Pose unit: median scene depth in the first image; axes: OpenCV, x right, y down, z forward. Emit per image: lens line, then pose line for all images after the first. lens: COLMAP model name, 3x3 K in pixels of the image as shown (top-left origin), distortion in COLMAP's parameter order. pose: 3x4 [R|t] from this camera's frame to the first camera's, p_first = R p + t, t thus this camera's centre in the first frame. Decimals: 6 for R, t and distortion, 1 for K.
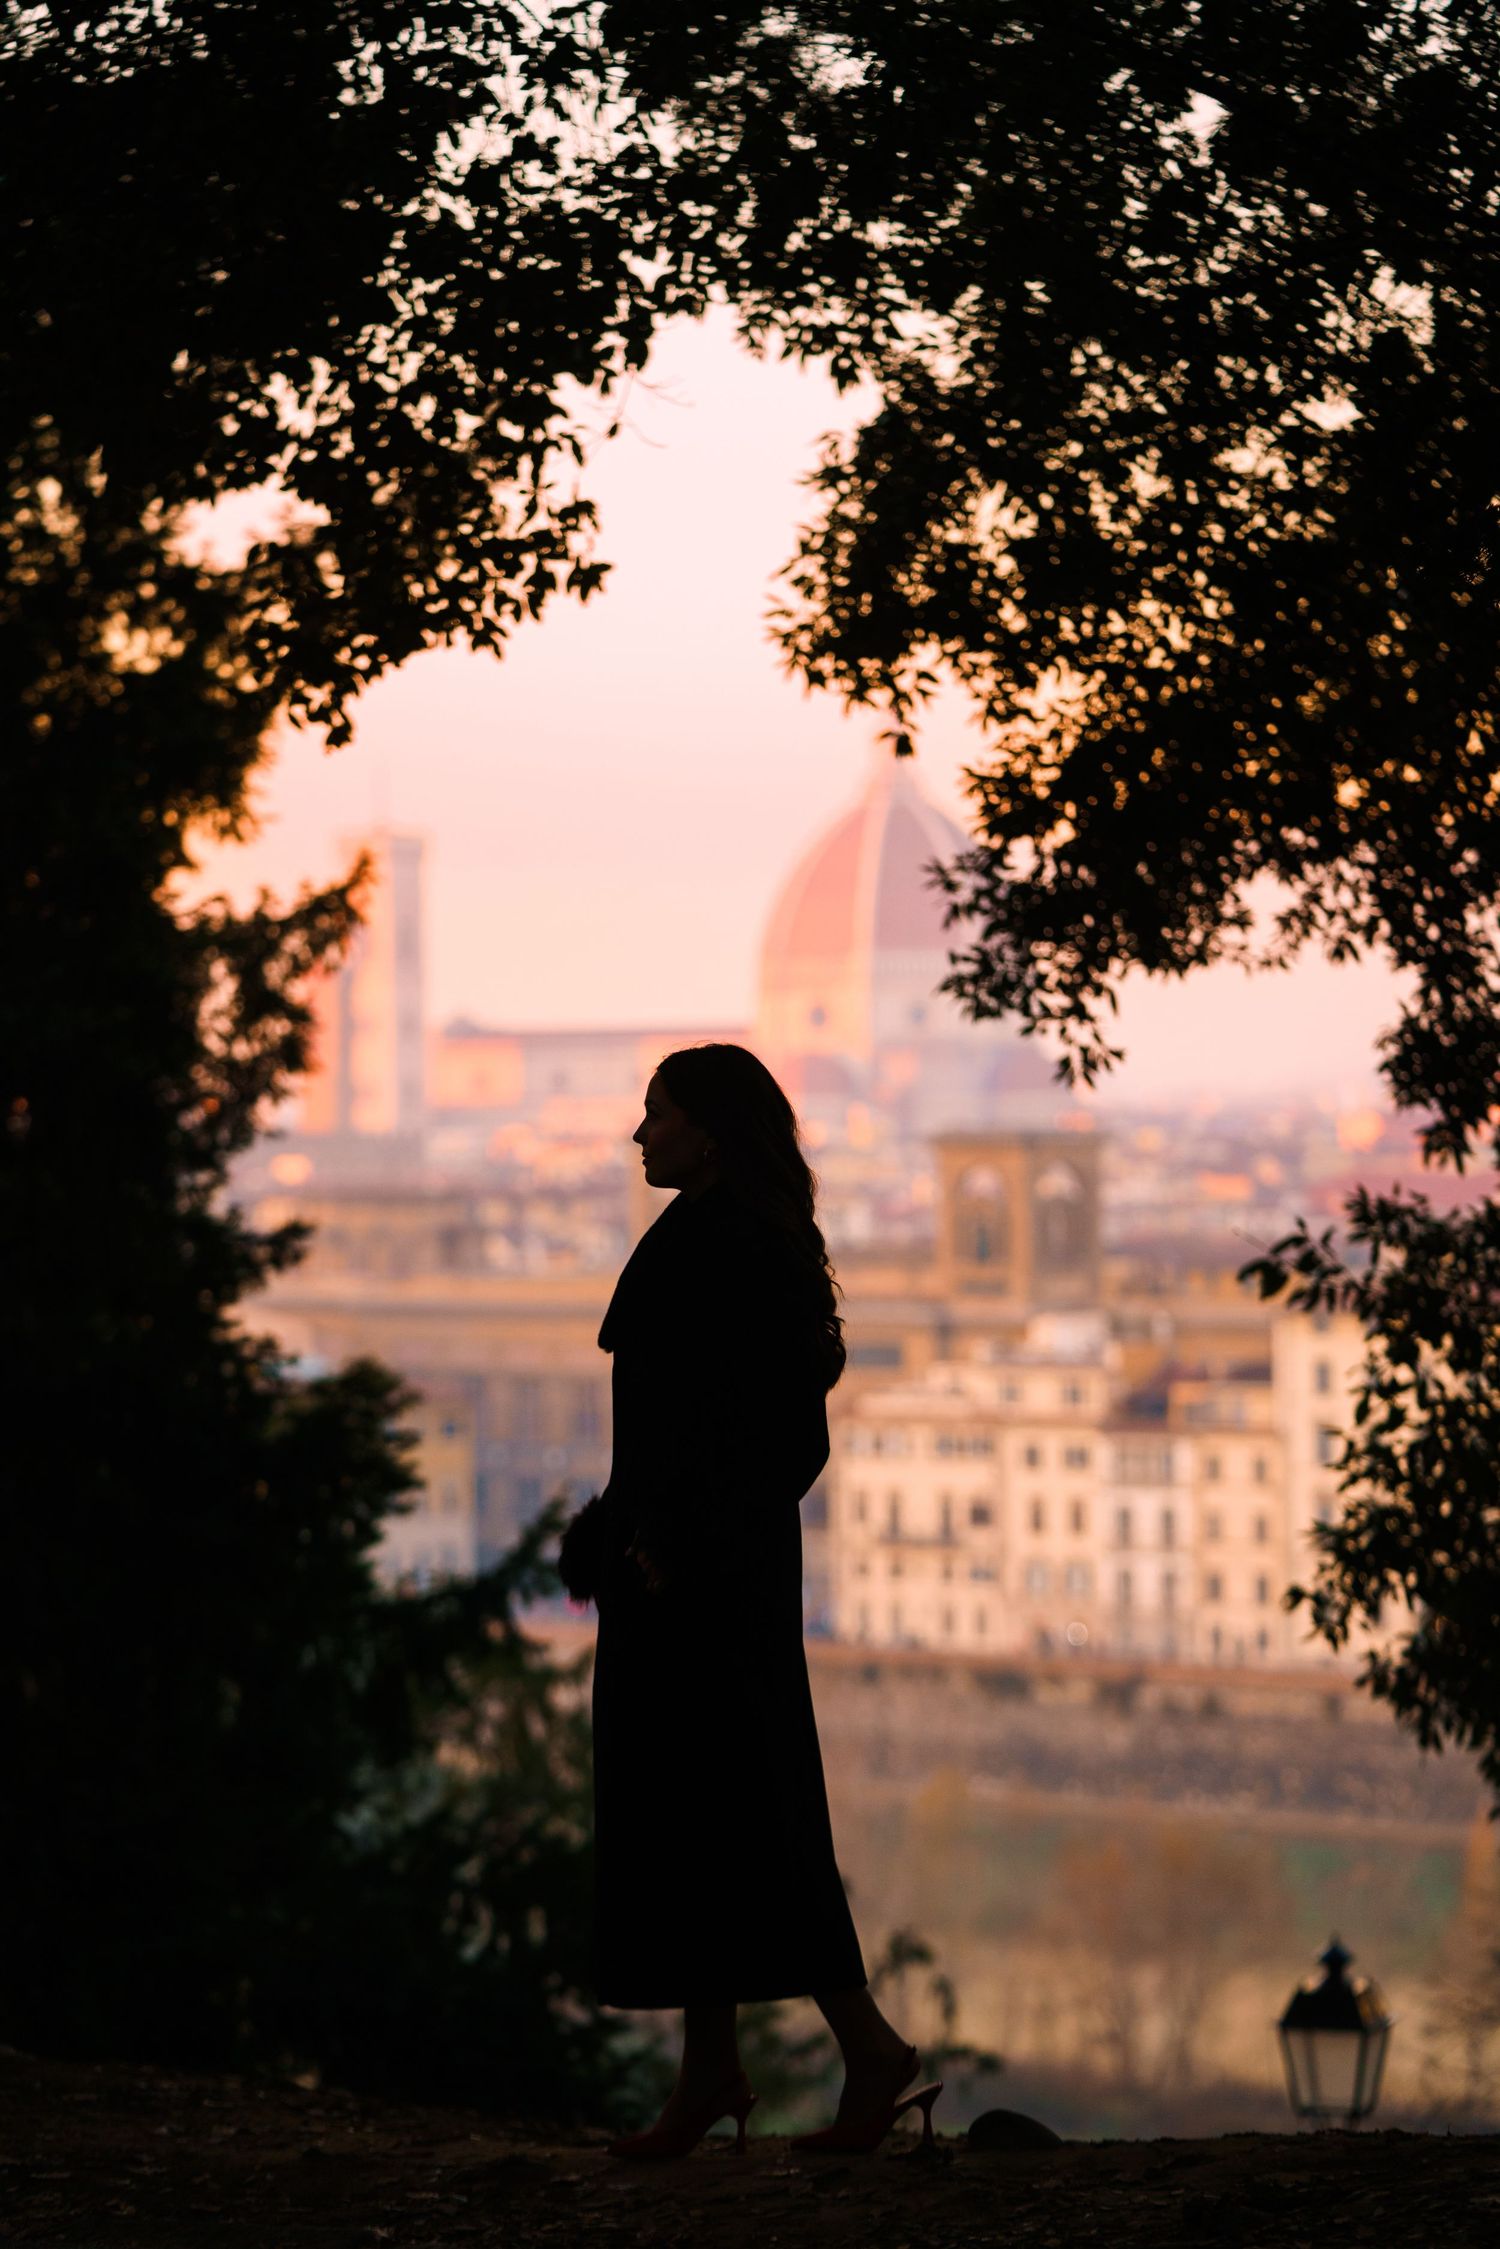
lens RADIAL K [[6625.9, 0, 815.6], [0, 6625.9, 1079.6], [0, 0, 1]] dist [0.132686, 0.000000]
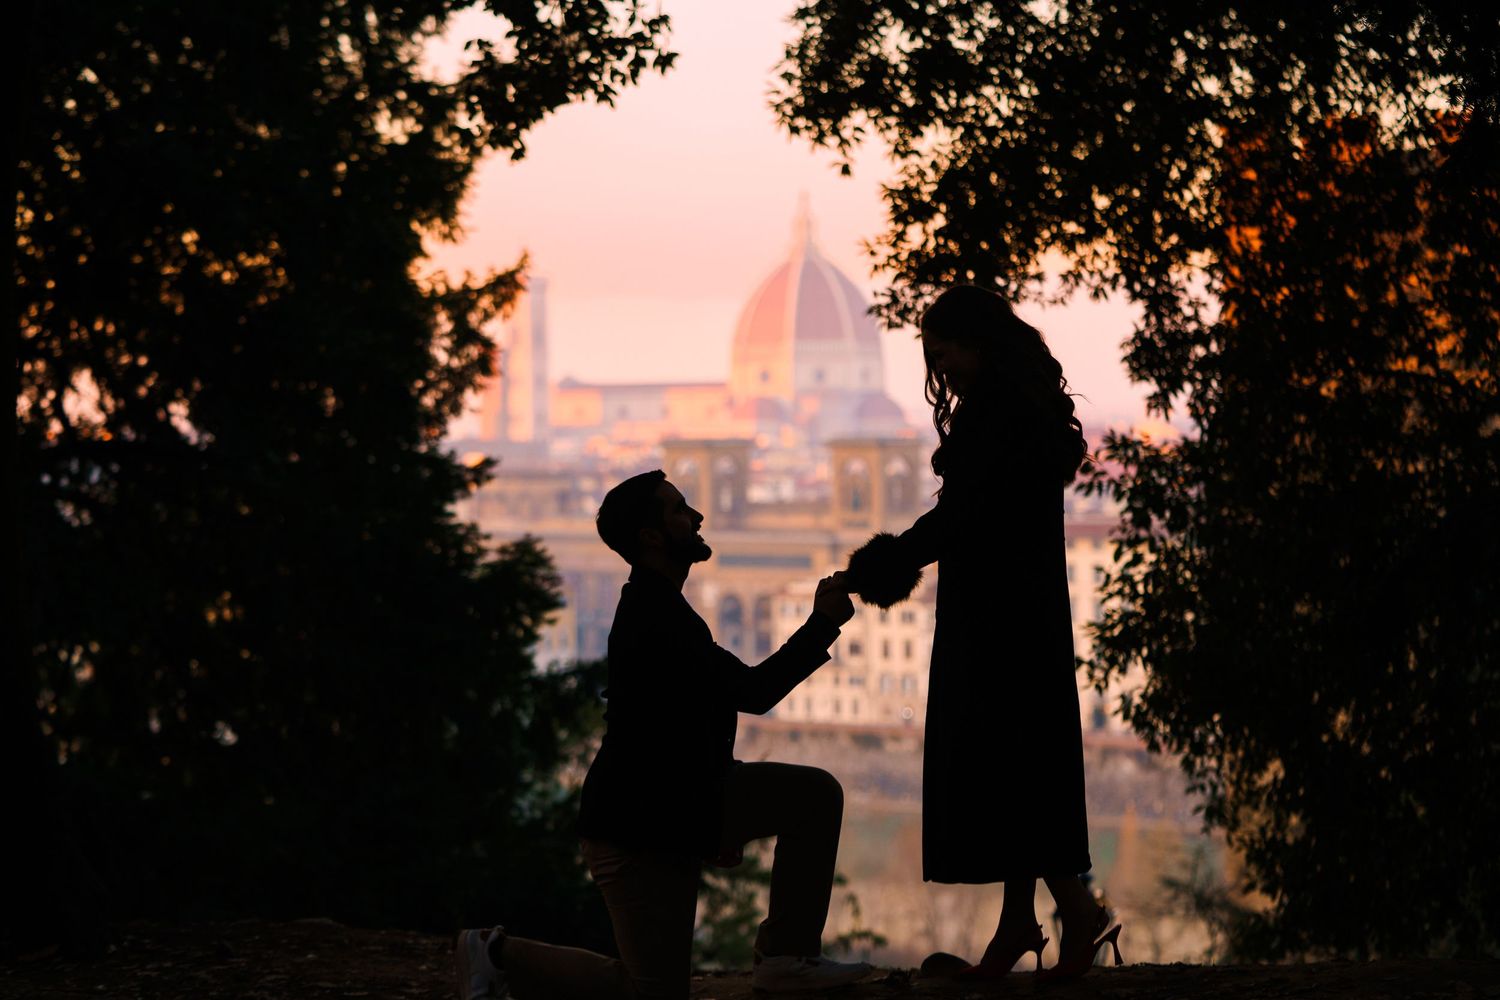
lens RADIAL K [[3472.1, 0, 838.0], [0, 3472.1, 518.3], [0, 0, 1]] dist [-0.060622, 0.000000]
pose [[0.999611, -0.000915, 0.027880, -0.013709], [0.000319, 0.999771, 0.021393, 0.020106], [-0.027893, -0.021376, 0.999382, 0.101769]]
